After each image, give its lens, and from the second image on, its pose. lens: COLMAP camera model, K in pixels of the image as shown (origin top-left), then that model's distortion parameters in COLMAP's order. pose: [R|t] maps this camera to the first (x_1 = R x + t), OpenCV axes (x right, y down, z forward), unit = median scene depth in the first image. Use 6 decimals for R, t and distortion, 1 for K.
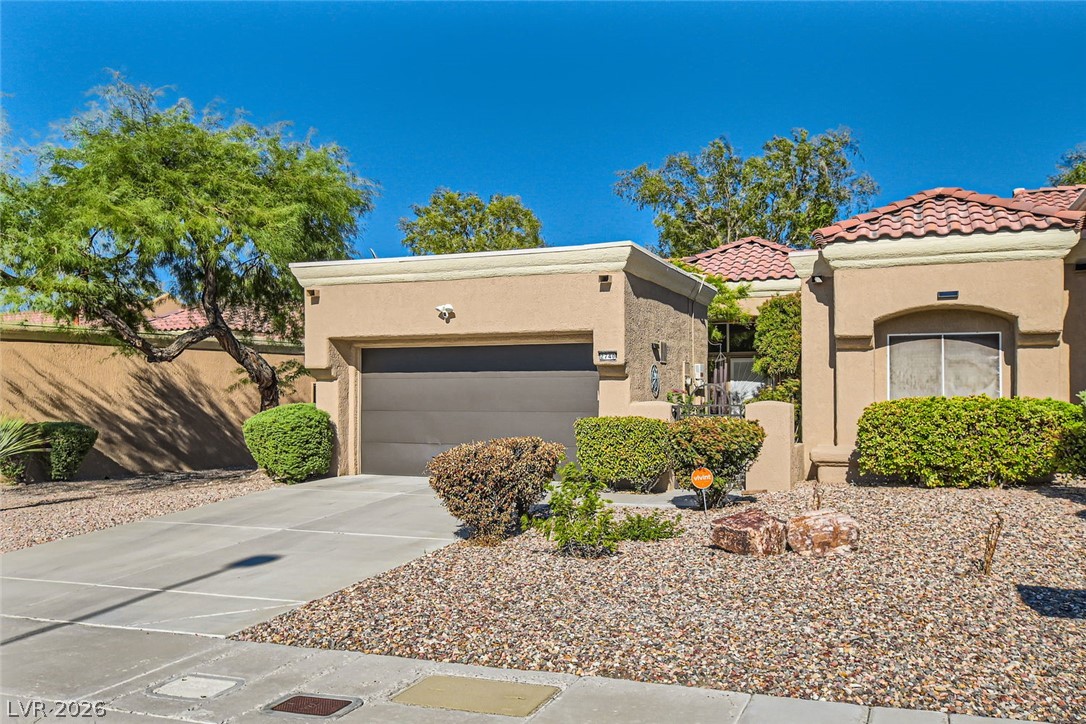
lens RADIAL K [[879.4, 0, 542.9], [0, 879.4, 362.6], [0, 0, 1]] dist [-0.000696, -0.002982]
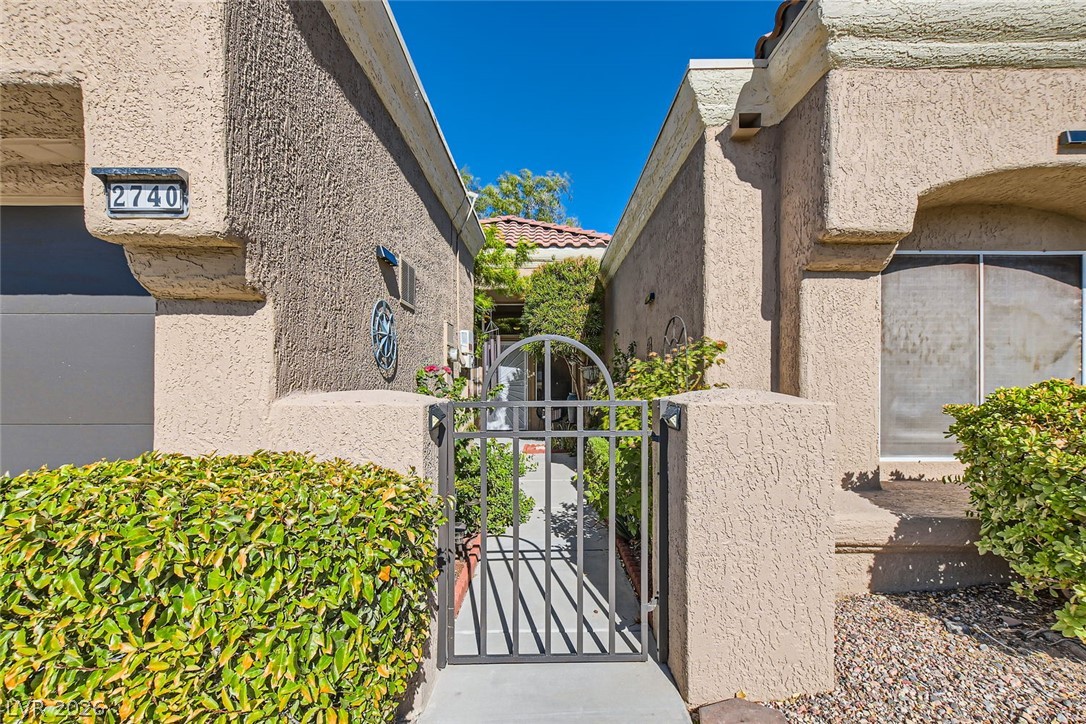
lens RADIAL K [[509.0, 0, 538.6], [0, 509.0, 375.5], [0, 0, 1]] dist [0.007058, 0.000004]
pose [[0.930556, 0.005211, 0.366112, 0.116789], [-0.013454, 0.999710, 0.019968, 0.034166], [-0.365902, -0.023507, 0.930357, 0.819116]]
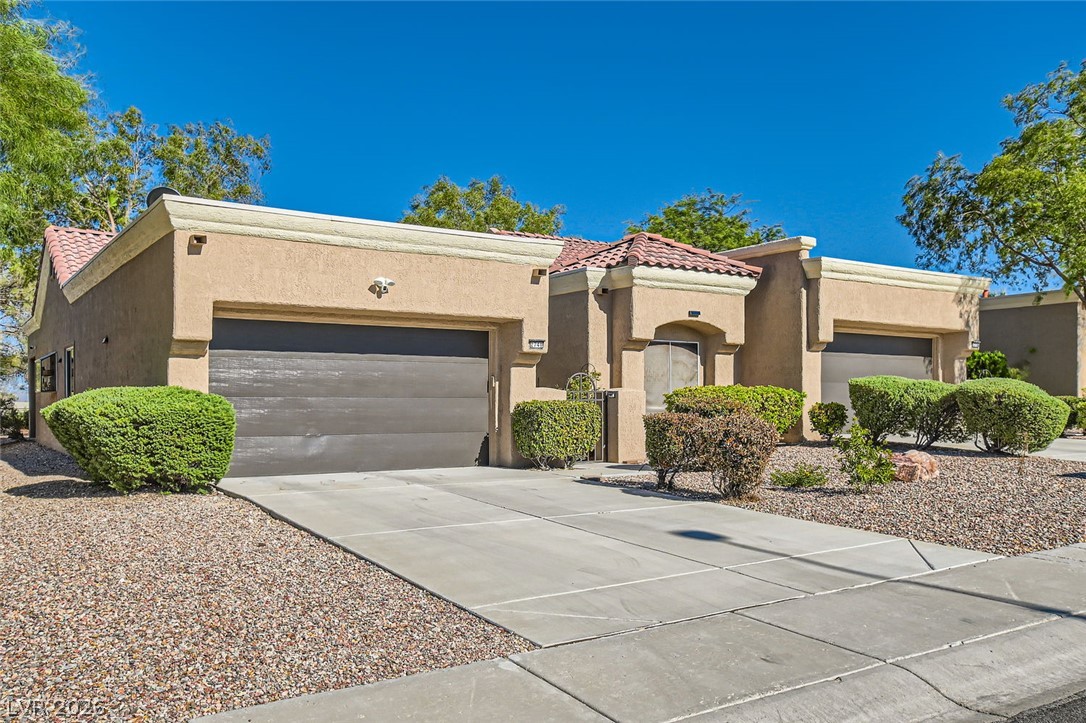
lens RADIAL K [[879.4, 0, 543.6], [0, 879.4, 364.5], [0, 0, 1]] dist [-0.000696, -0.002982]
pose [[0.585851, 0.035034, 0.809661, -0.767058], [-0.026454, 0.999359, -0.024101, 0.041600], [-0.809987, -0.007299, 0.586403, 0.355542]]
